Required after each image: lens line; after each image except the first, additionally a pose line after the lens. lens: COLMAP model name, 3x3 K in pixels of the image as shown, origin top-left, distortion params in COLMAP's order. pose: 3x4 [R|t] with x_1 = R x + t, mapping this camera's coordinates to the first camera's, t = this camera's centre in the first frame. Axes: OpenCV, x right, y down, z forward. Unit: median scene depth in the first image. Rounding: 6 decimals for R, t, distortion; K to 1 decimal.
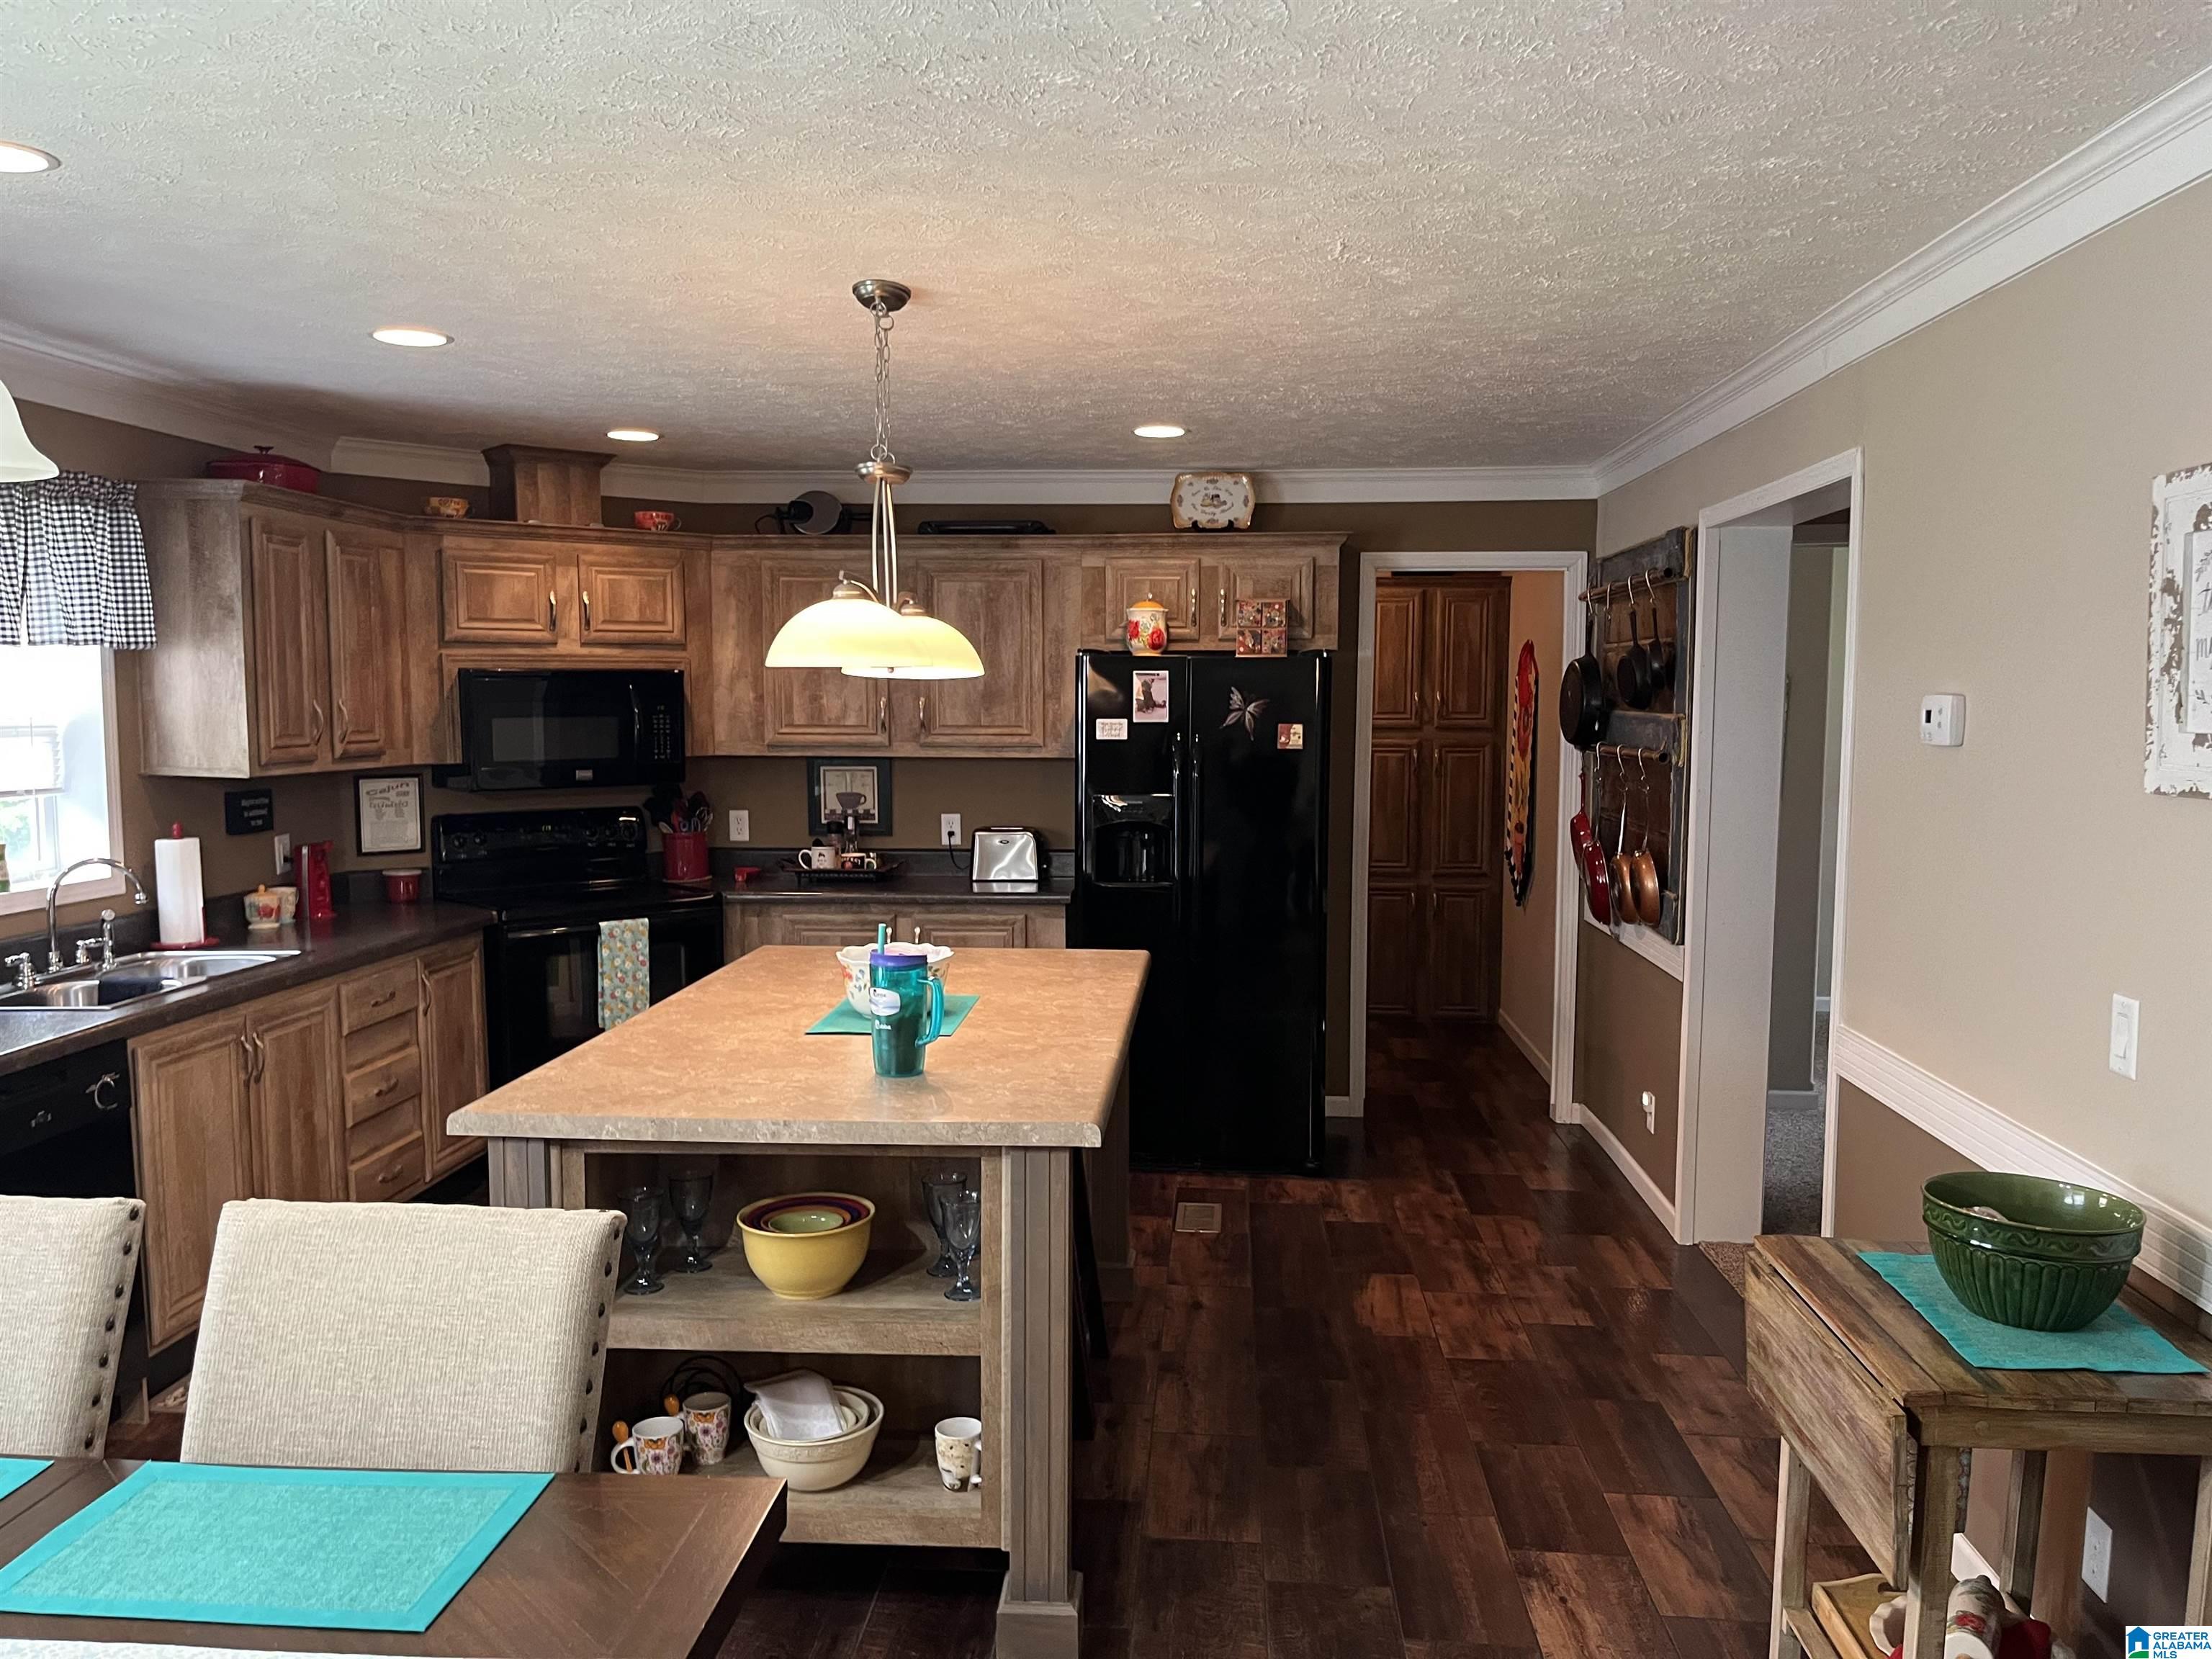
lens RADIAL K [[1676.4, 0, 1088.2], [0, 1676.4, 843.1], [0, 0, 1]] dist [0.069092, -0.096190]
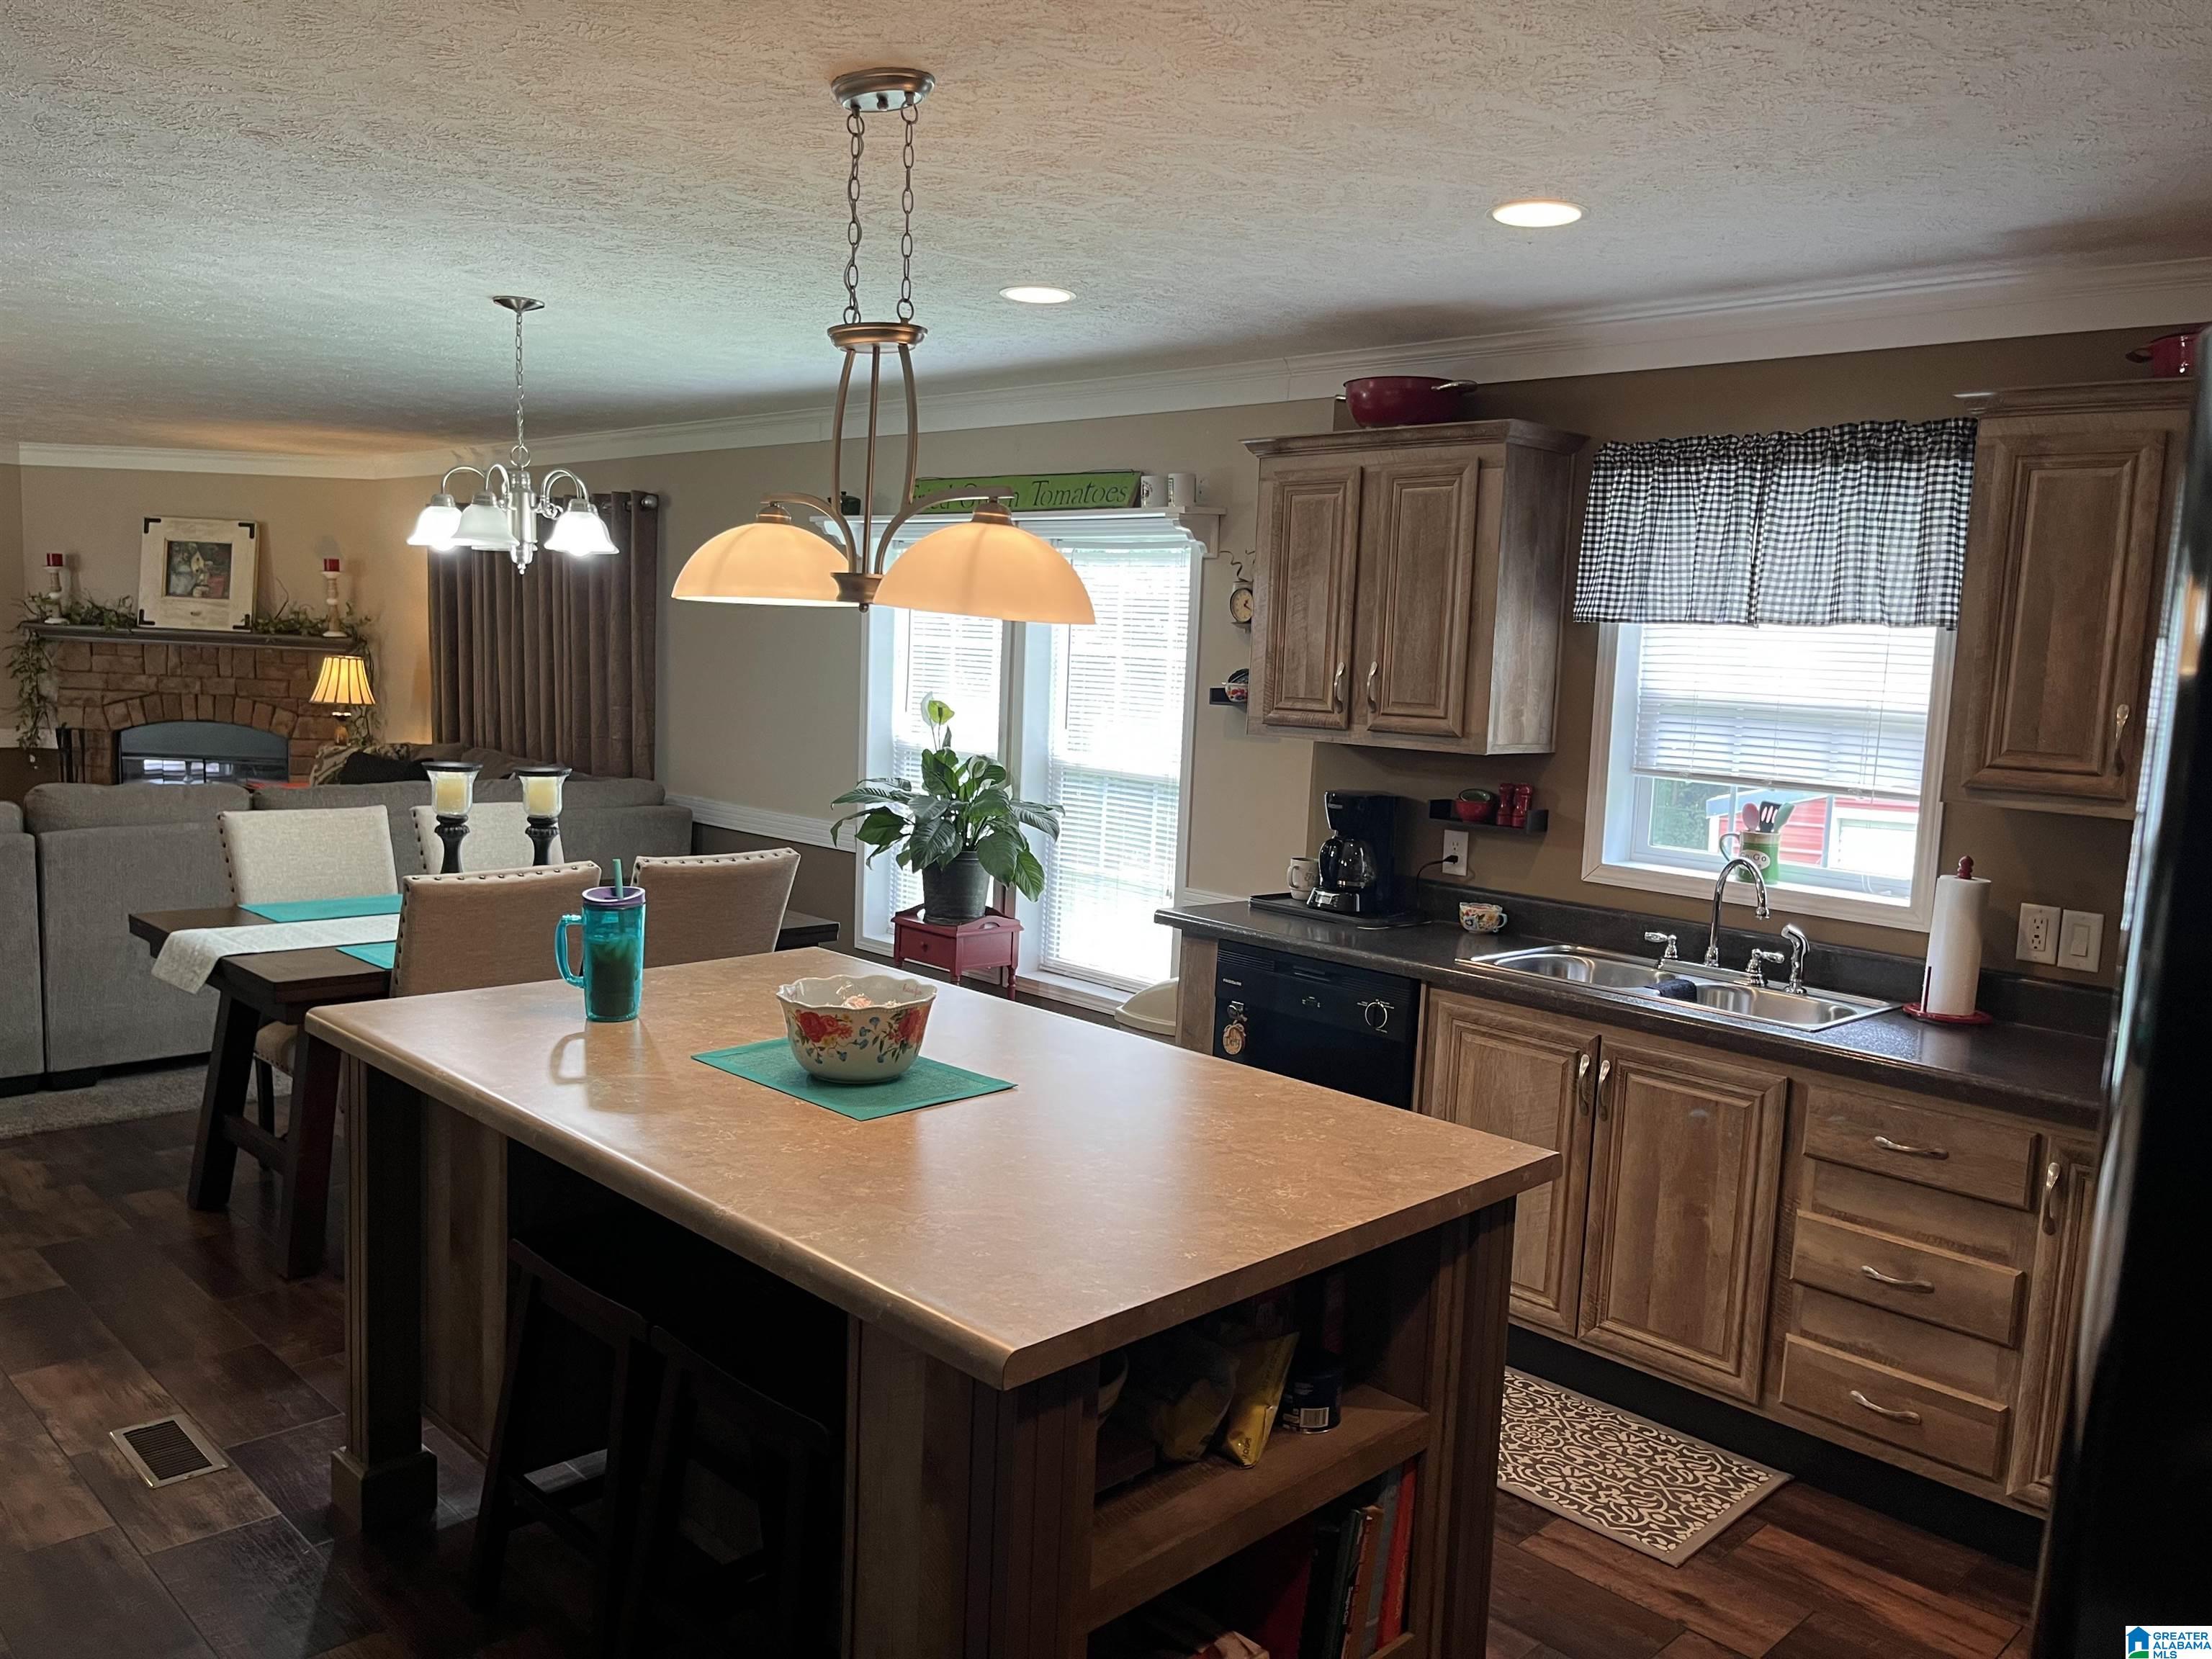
lens RADIAL K [[1676.4, 0, 1124.4], [0, 1676.4, 825.7], [0, 0, 1]] dist [0.069092, -0.096190]
pose [[-0.643460, 0.055106, -0.763494, 0.238290], [-0.113335, 0.979554, 0.166217, -0.090631], [0.757044, 0.193485, -0.624058, 0.981265]]
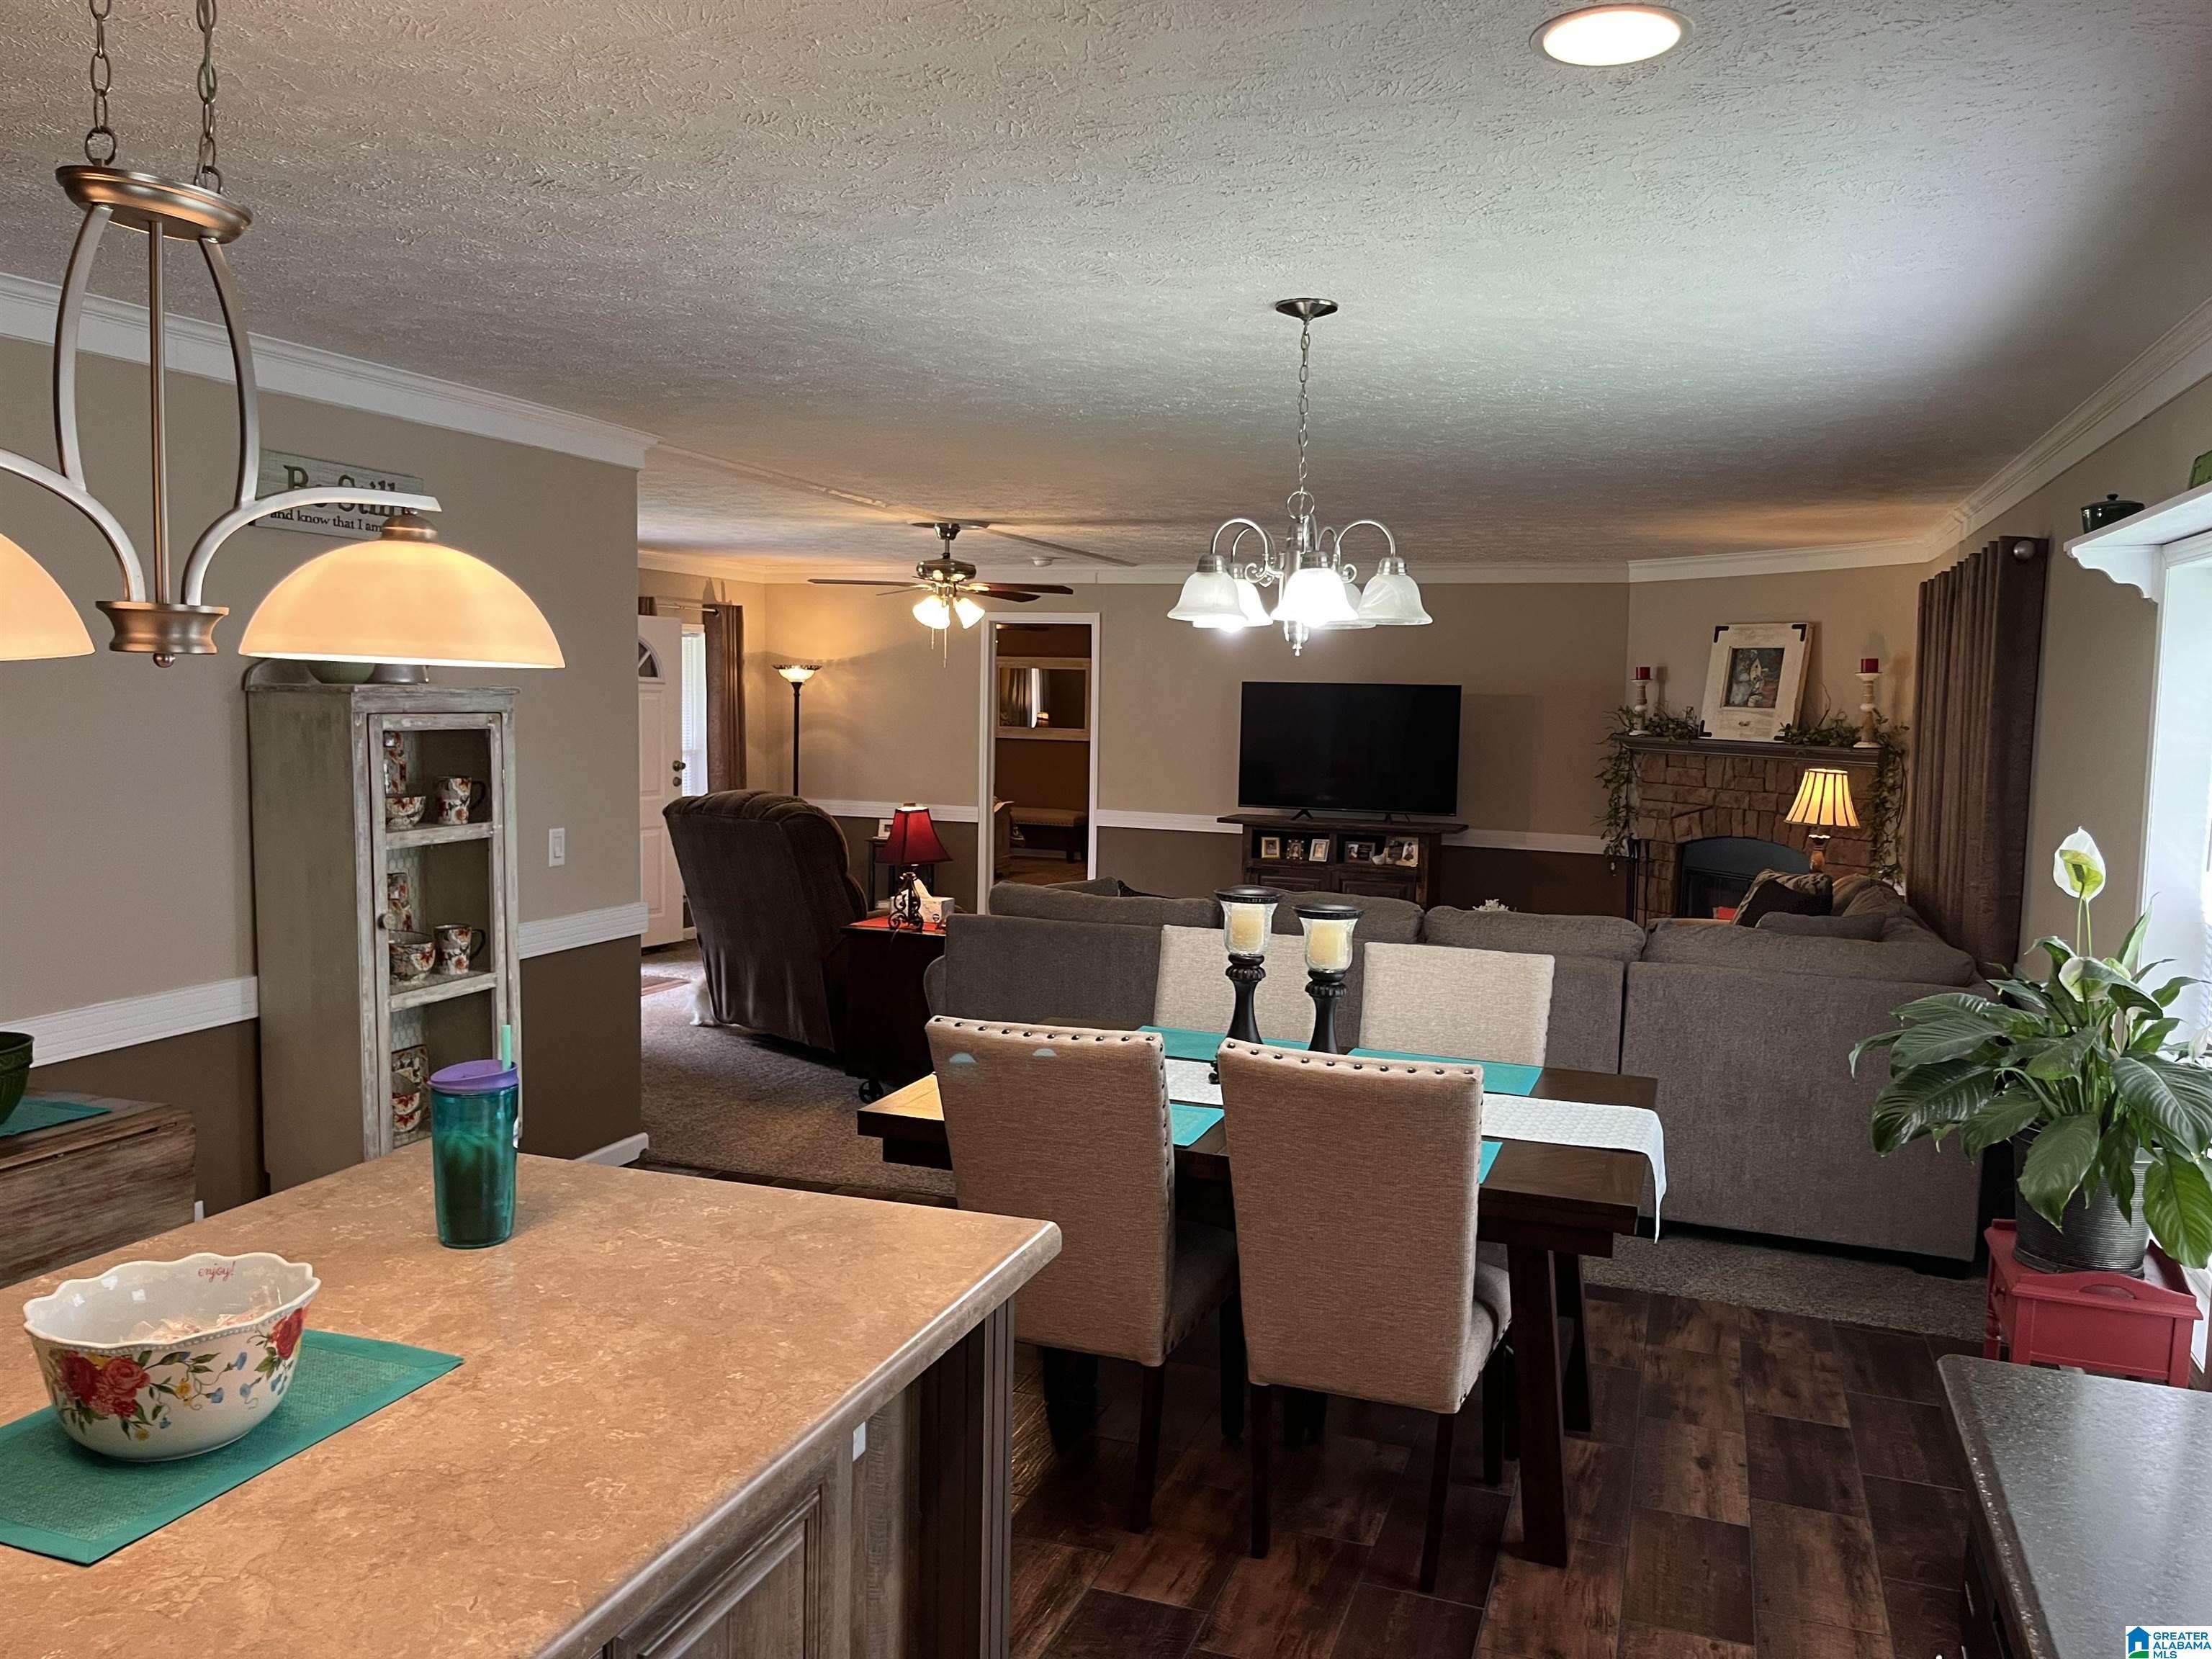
lens RADIAL K [[1676.4, 0, 1126.2], [0, 1676.4, 838.2], [0, 0, 1]] dist [0.069092, -0.096190]
pose [[-0.967664, -0.047488, 0.247730, -0.296281], [-0.002954, 0.984184, 0.177122, -0.085016], [-0.252224, 0.170663, -0.952501, 0.856856]]
